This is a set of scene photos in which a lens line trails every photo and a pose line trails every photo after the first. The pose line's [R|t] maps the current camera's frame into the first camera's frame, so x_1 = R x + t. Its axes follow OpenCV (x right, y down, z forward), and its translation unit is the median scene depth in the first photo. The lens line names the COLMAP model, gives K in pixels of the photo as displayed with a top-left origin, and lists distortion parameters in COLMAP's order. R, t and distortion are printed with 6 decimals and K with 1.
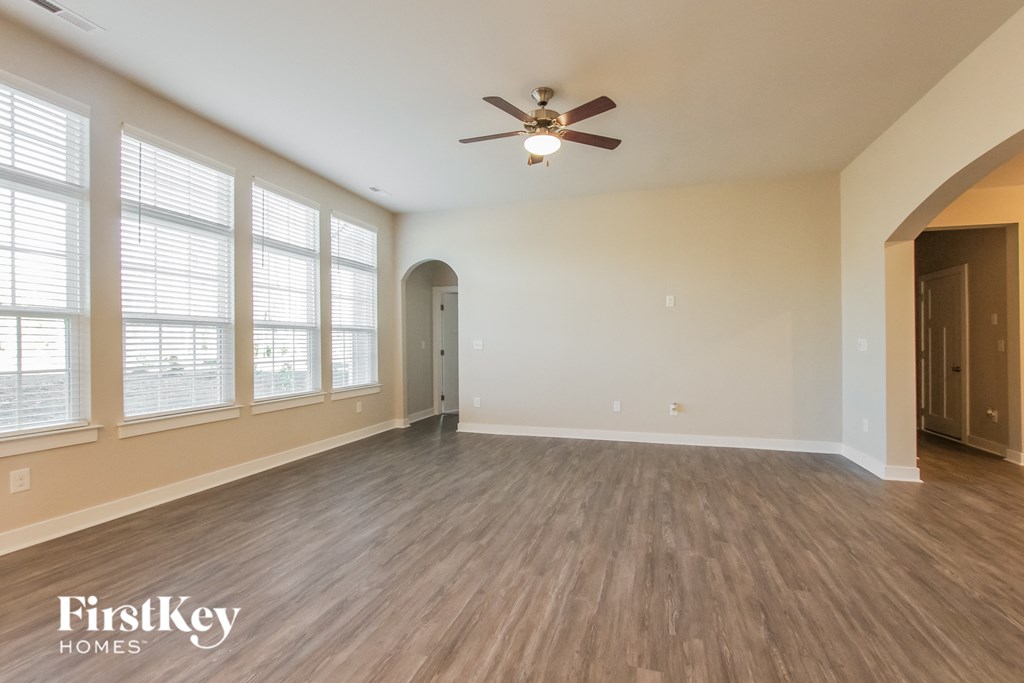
lens RADIAL K [[444.5, 0, 543.7], [0, 444.5, 347.6], [0, 0, 1]] dist [-0.004441, 0.001911]
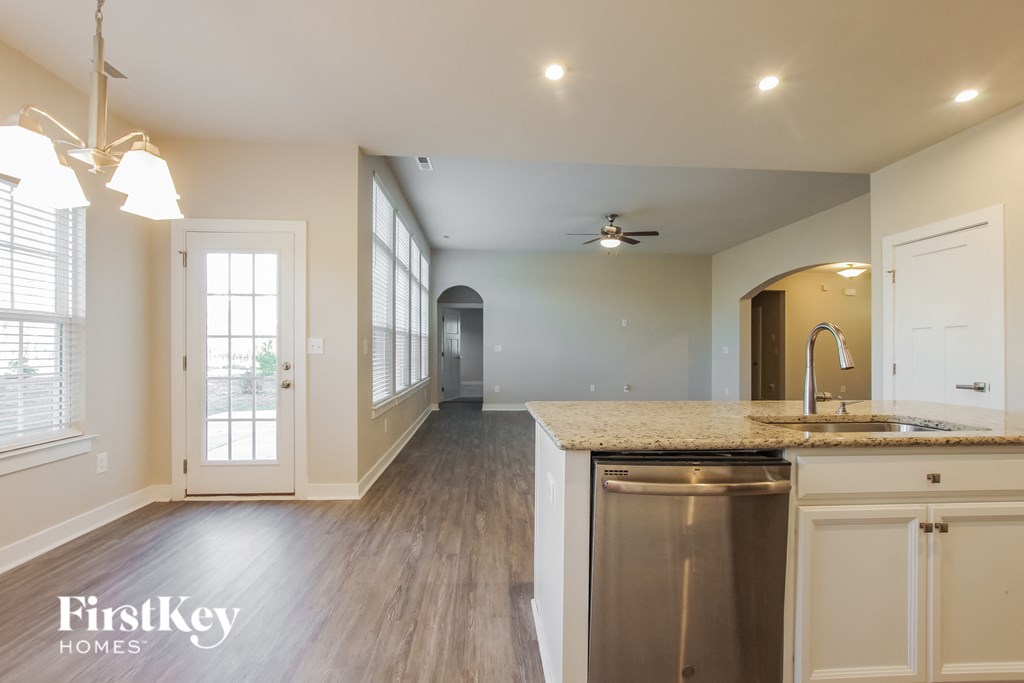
lens RADIAL K [[444.5, 0, 519.1], [0, 444.5, 345.6], [0, 0, 1]] dist [-0.004441, 0.001911]
pose [[0.935923, 0.008207, 0.352109, -0.583538], [-0.007237, 0.999966, -0.004071, -0.009695], [-0.352130, 0.001261, 0.935950, -0.350115]]
